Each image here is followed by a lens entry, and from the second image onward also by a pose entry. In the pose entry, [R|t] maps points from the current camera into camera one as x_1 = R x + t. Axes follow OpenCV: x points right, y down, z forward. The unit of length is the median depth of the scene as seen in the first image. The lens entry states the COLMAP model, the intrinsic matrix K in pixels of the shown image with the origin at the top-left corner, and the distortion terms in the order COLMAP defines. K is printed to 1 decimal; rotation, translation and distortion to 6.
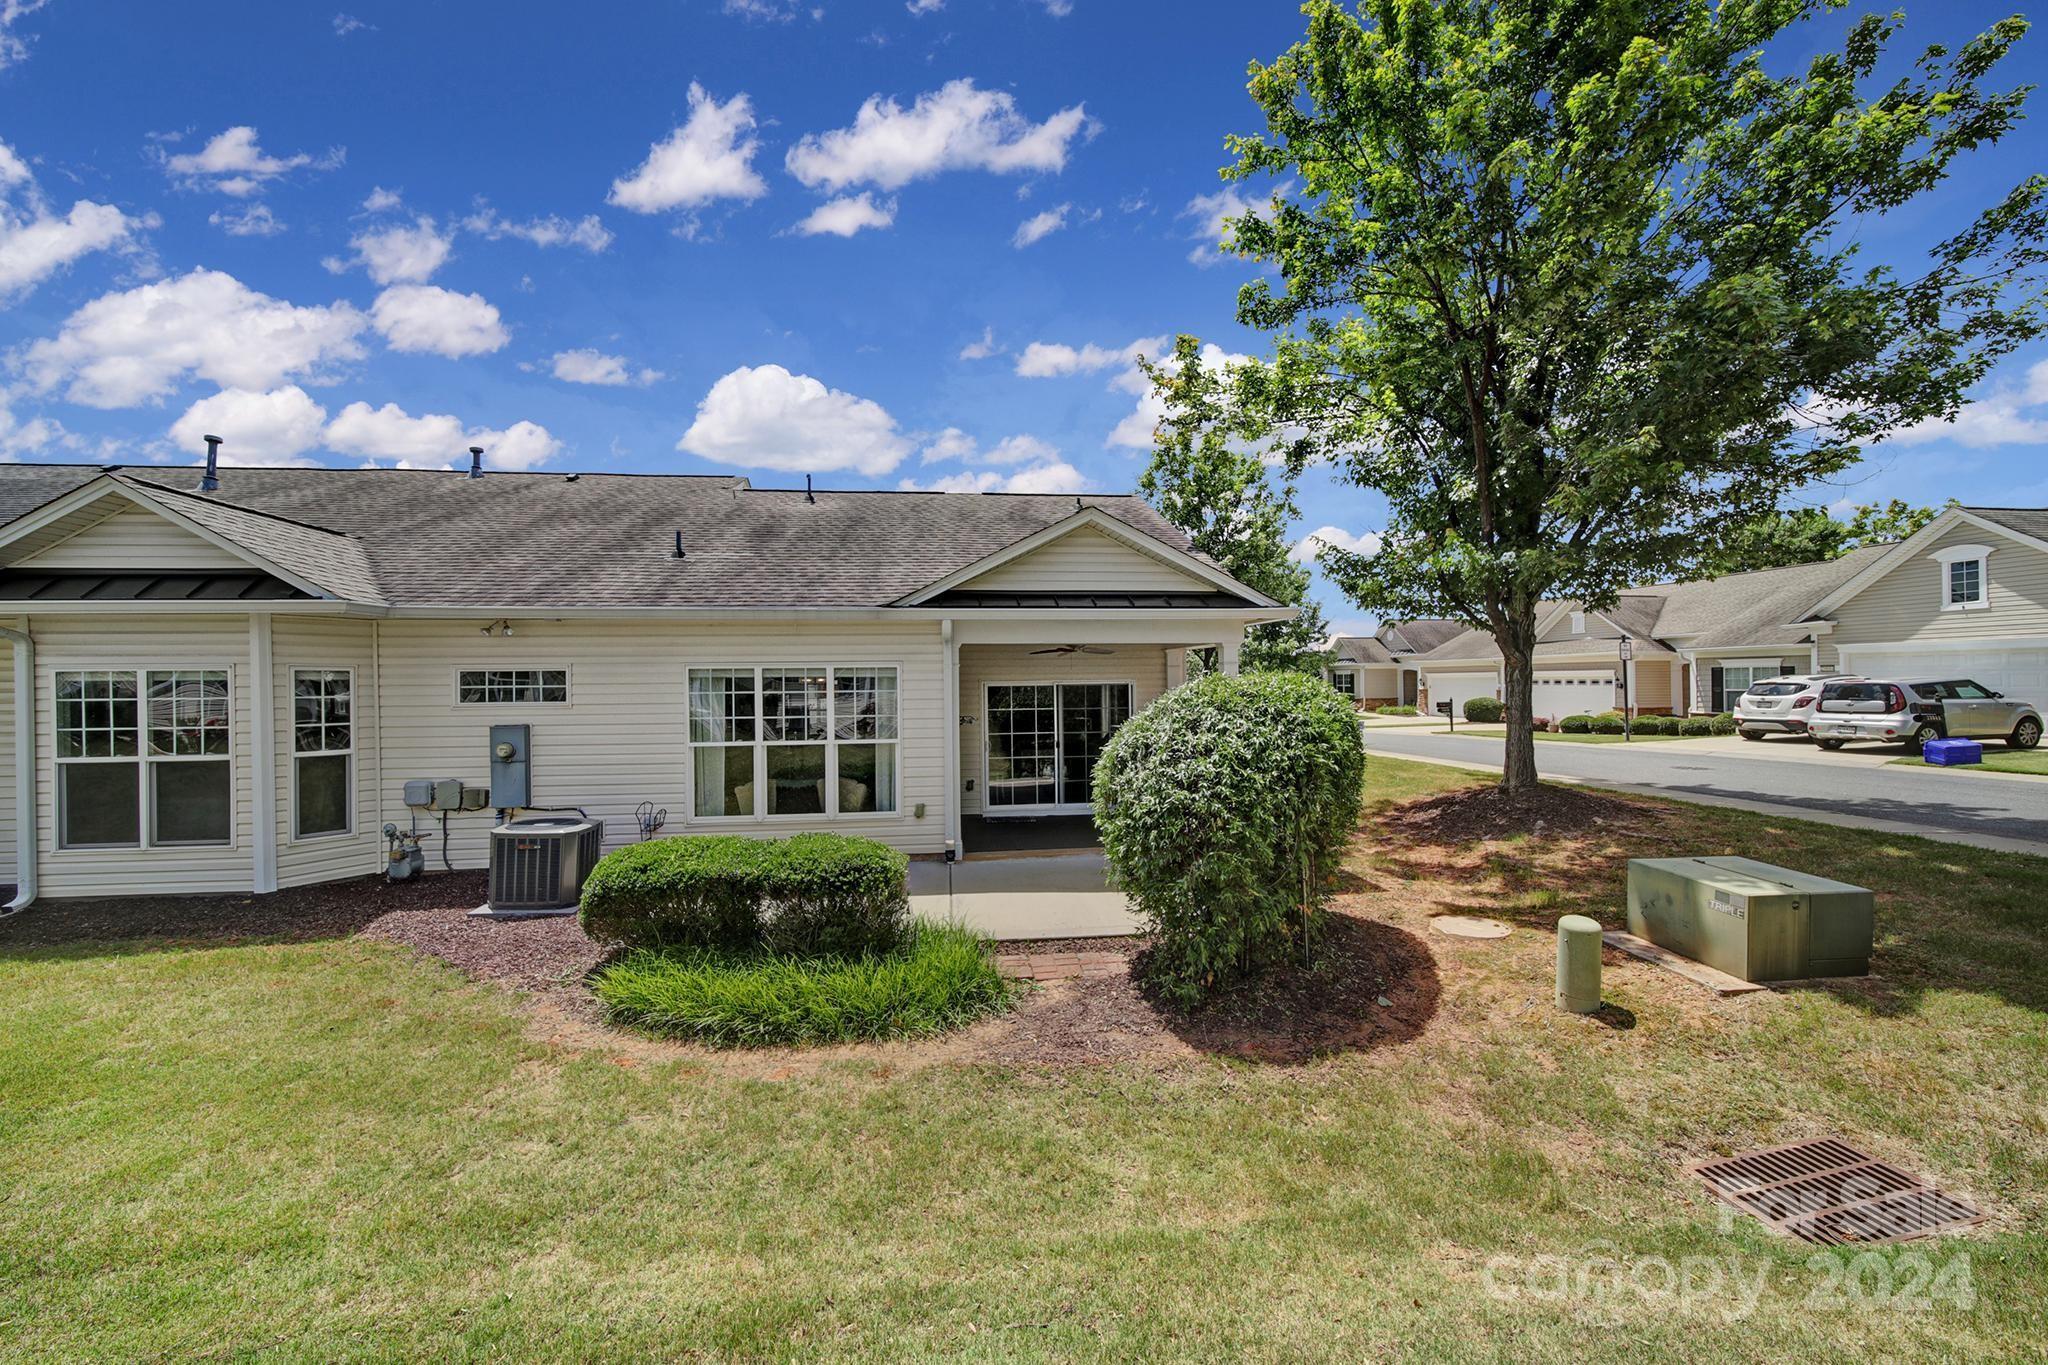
lens RADIAL K [[724.3, 0, 1026.7], [0, 724.3, 679.2], [0, 0, 1]] dist [-0.000280, -0.000307]
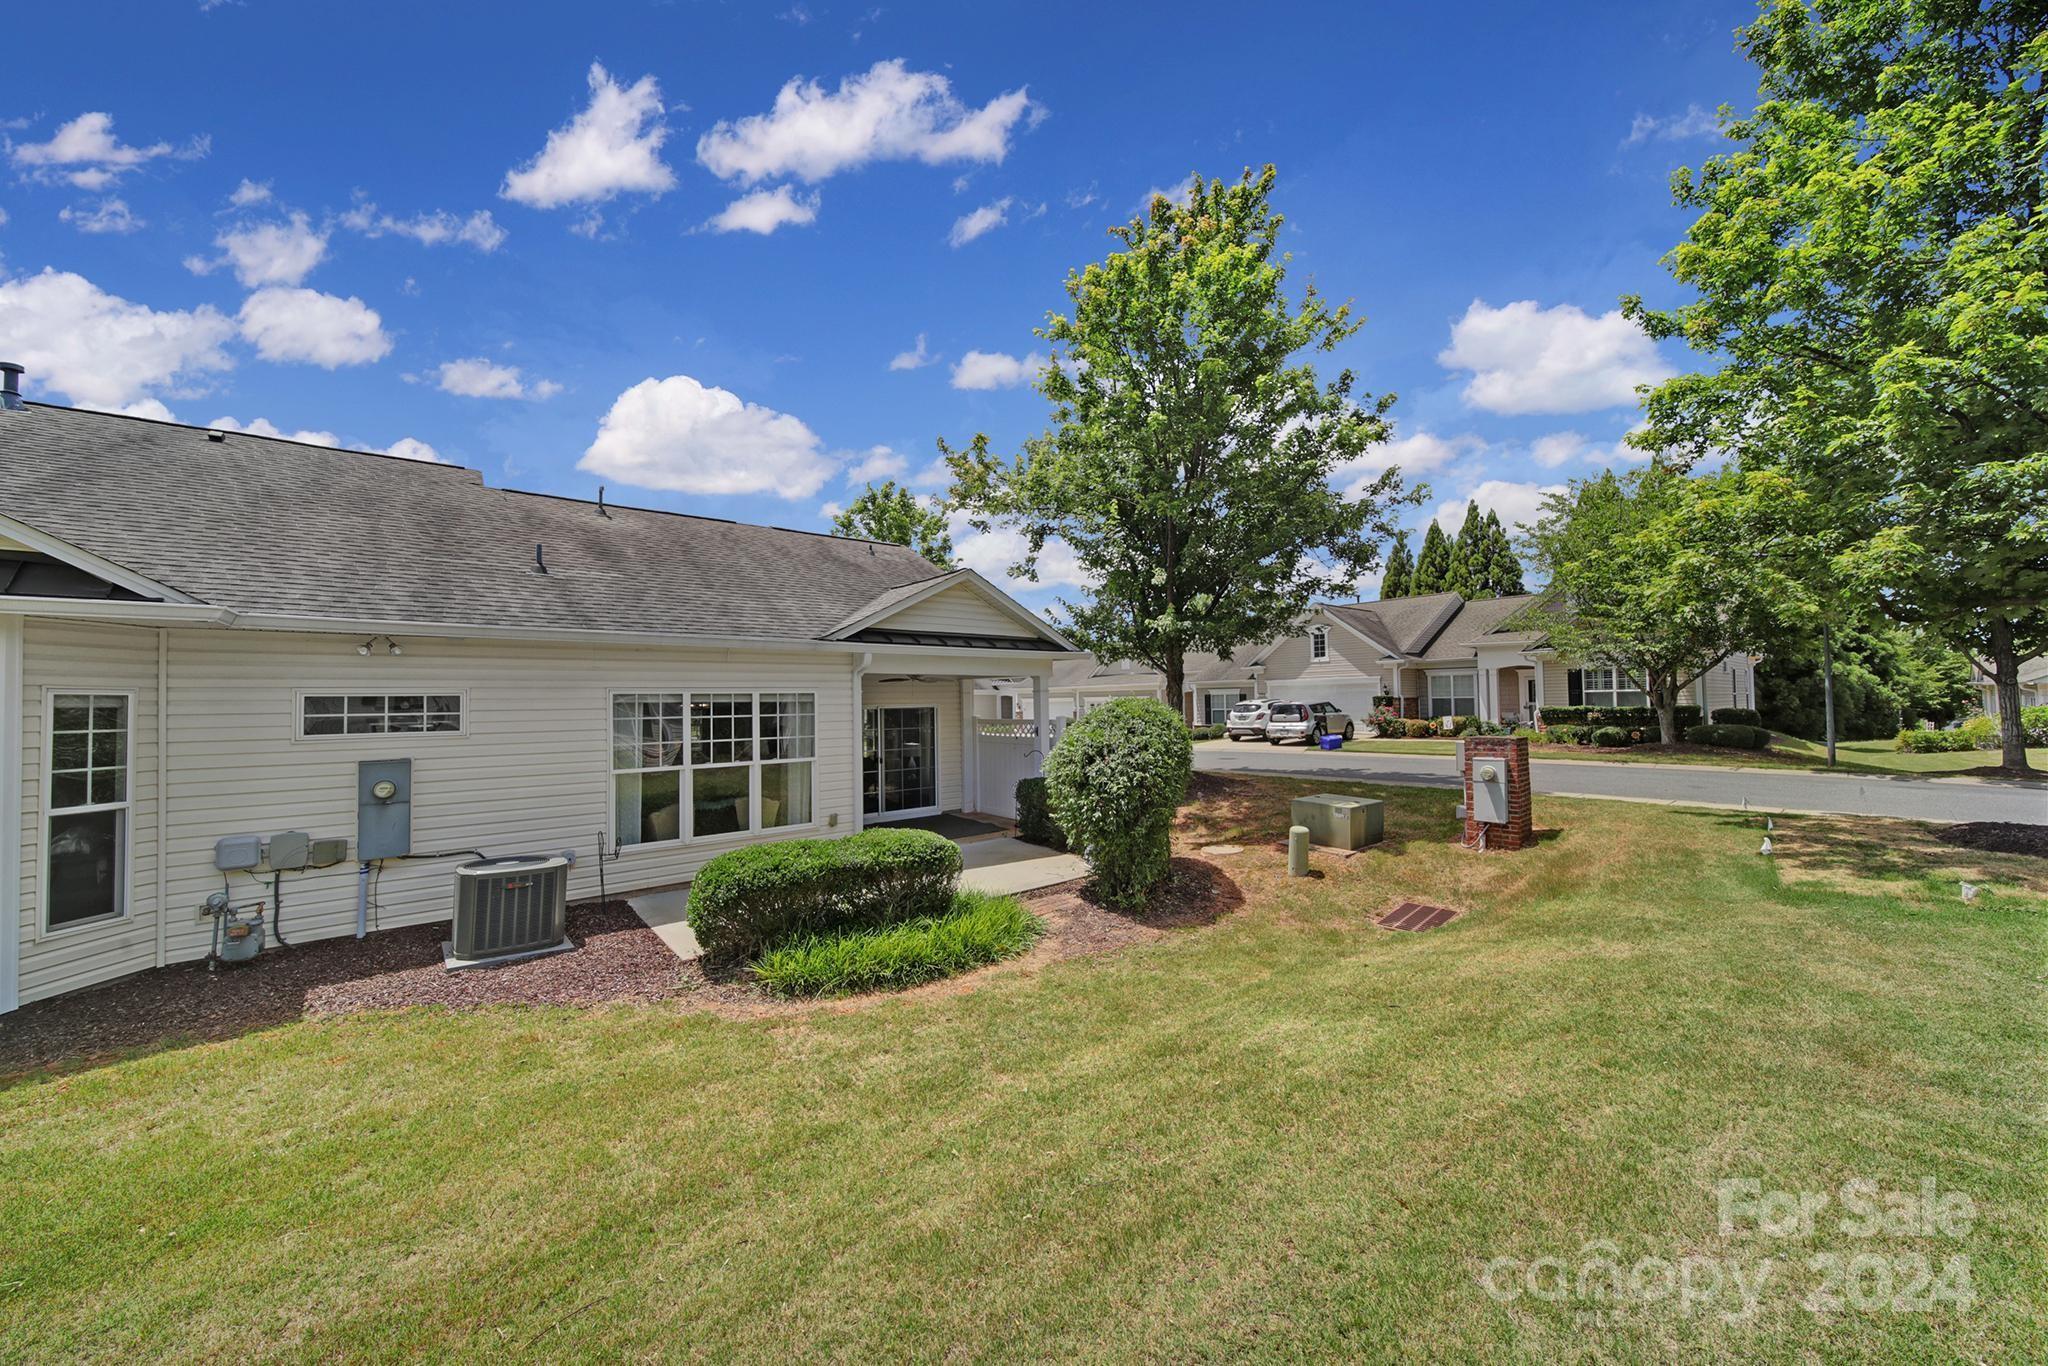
lens RADIAL K [[724.3, 0, 1026.7], [0, 724.3, 679.7], [0, 0, 1]] dist [-0.000280, -0.000307]
pose [[0.831902, 0.013334, 0.554762, -0.547360], [0.006602, 0.999403, -0.033921, 0.003381], [-0.554883, 0.031881, 0.831318, -0.119139]]
